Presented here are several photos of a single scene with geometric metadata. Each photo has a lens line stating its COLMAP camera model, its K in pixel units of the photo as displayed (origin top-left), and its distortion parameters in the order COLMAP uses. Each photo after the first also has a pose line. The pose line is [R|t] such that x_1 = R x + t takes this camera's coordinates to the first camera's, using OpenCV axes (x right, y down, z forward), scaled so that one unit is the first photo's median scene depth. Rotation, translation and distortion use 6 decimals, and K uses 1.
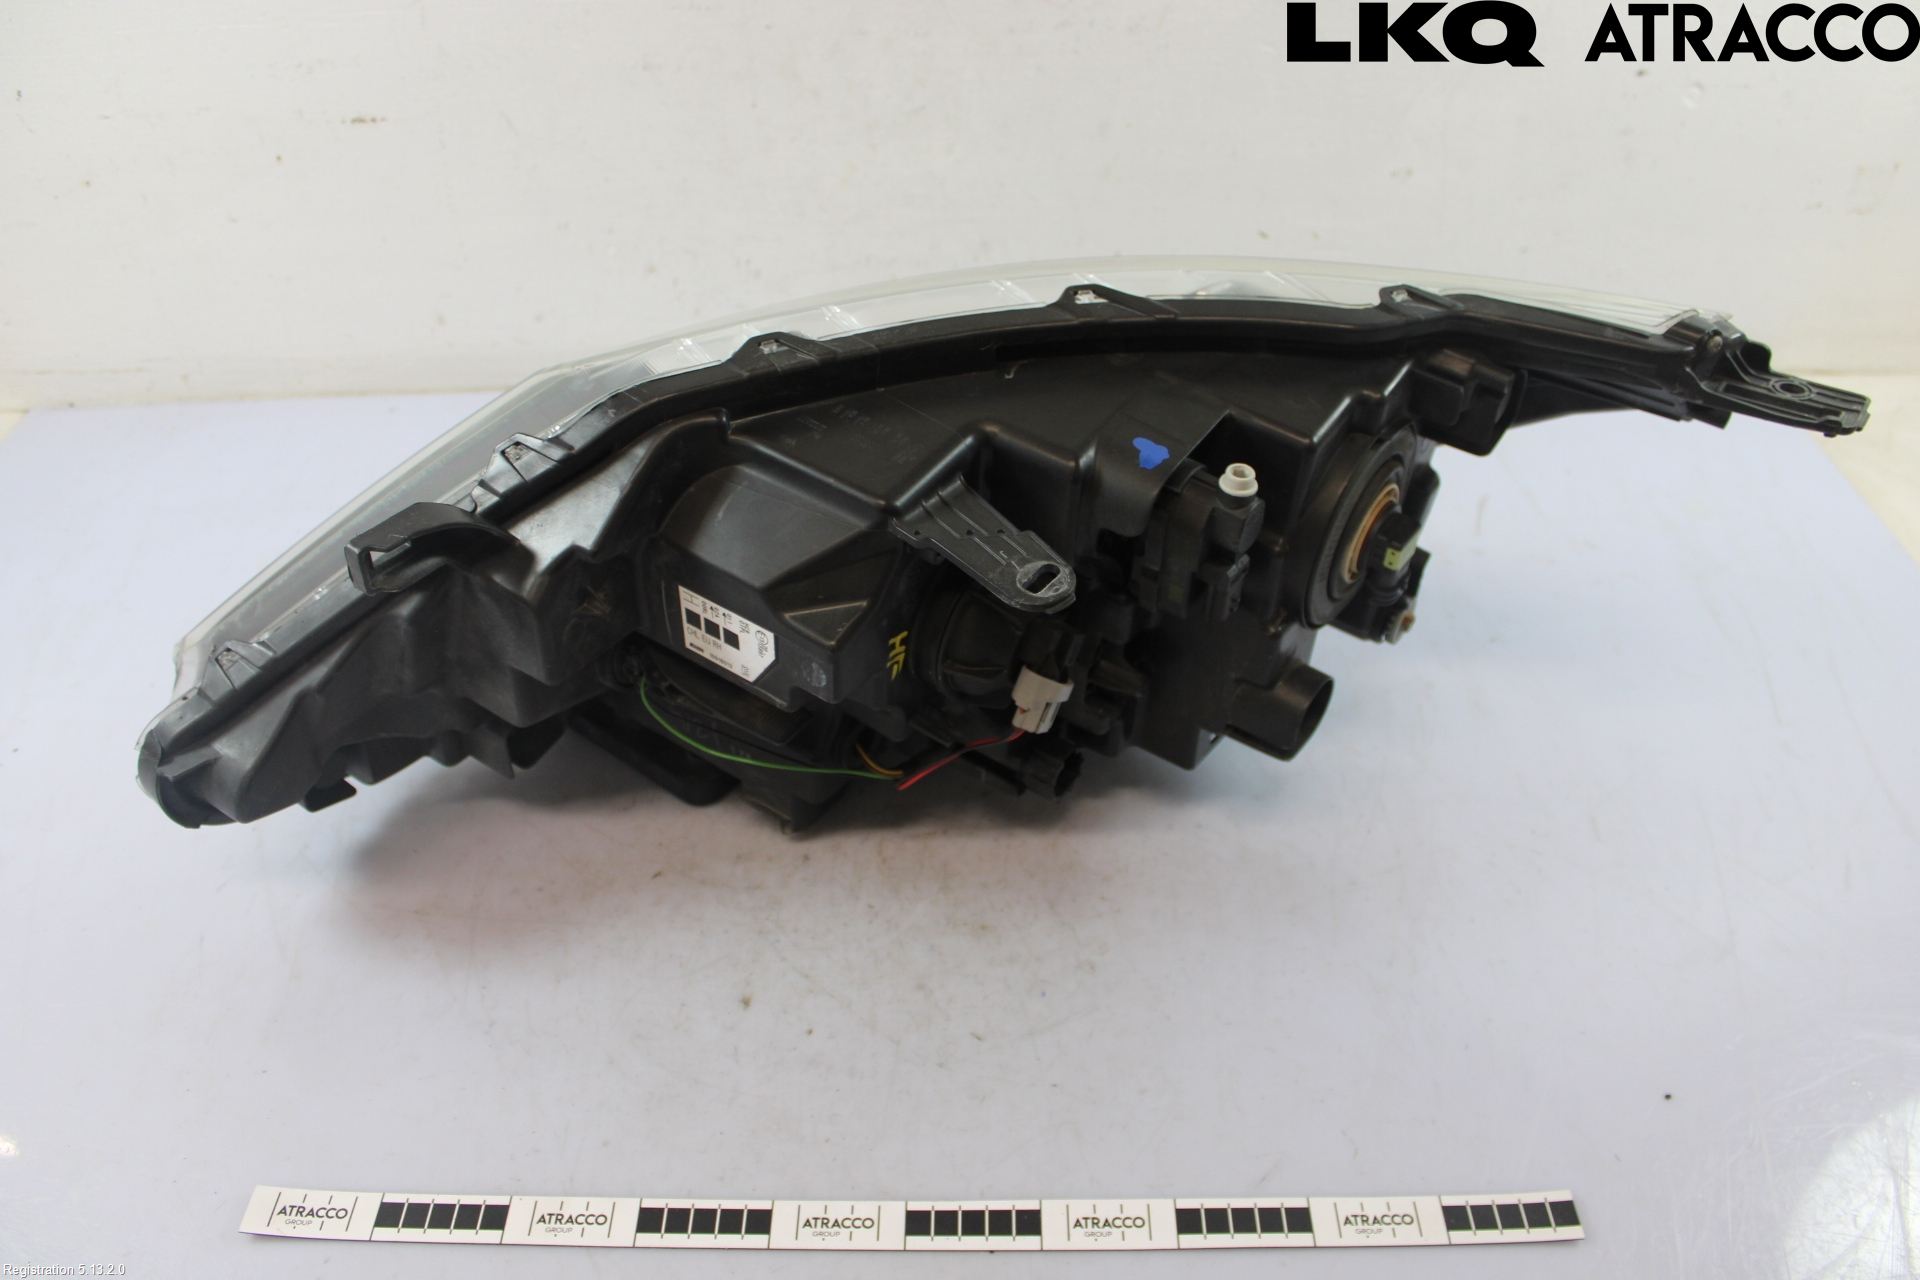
lens RADIAL K [[1560.5, 0, 960.0], [0, 1560.5, 640.0], [0, 0, 1]] dist [-0.190678, 0.161377]
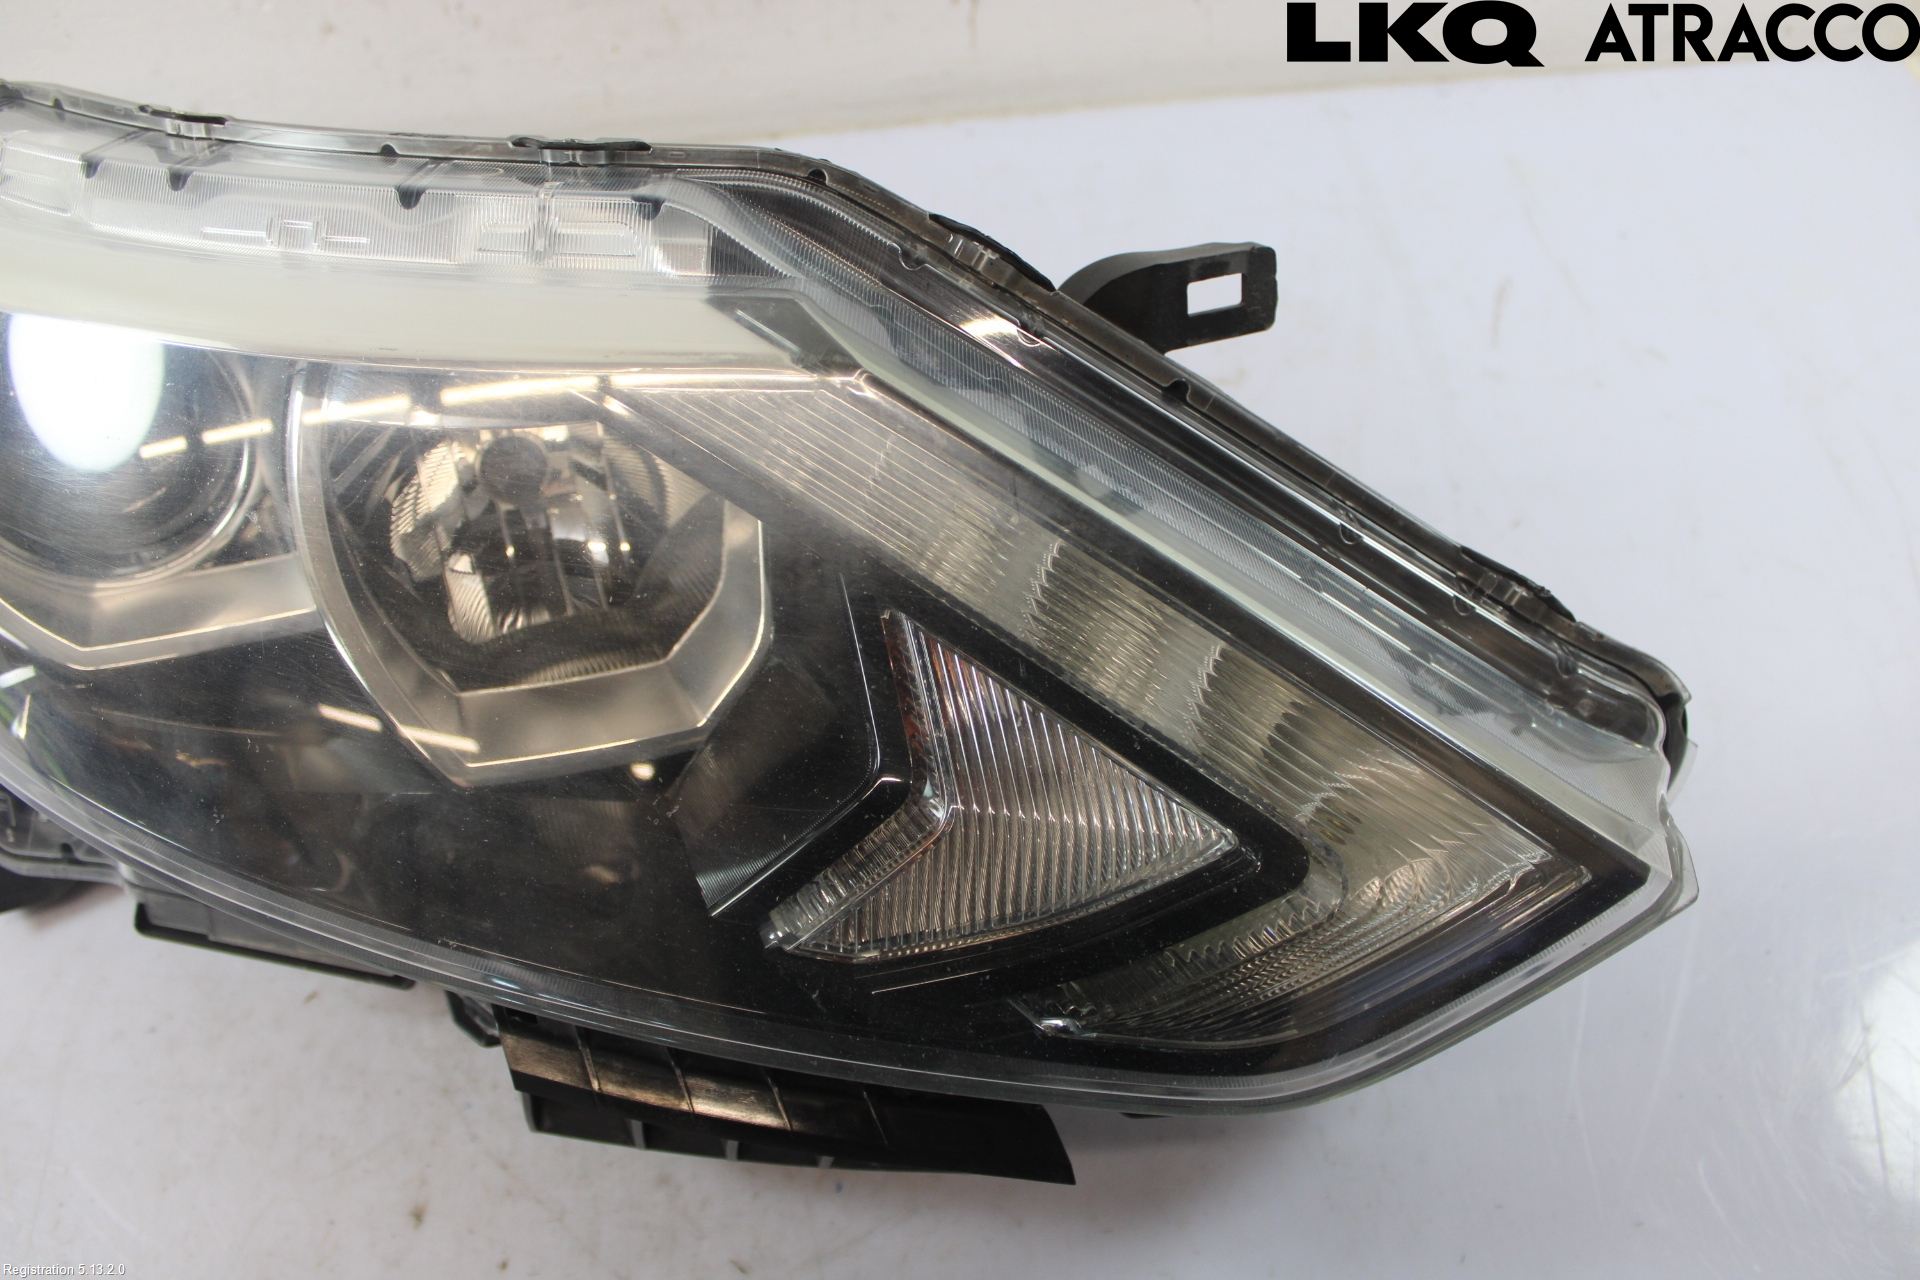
lens RADIAL K [[1560.5, 0, 960.0], [0, 1560.5, 640.0], [0, 0, 1]] dist [-0.190678, 0.161377]
pose [[0.997796, -0.063477, -0.019316, 0.133073], [0.066208, 0.971585, 0.227243, -0.153237], [0.004342, -0.228021, 0.973647, 0.390873]]
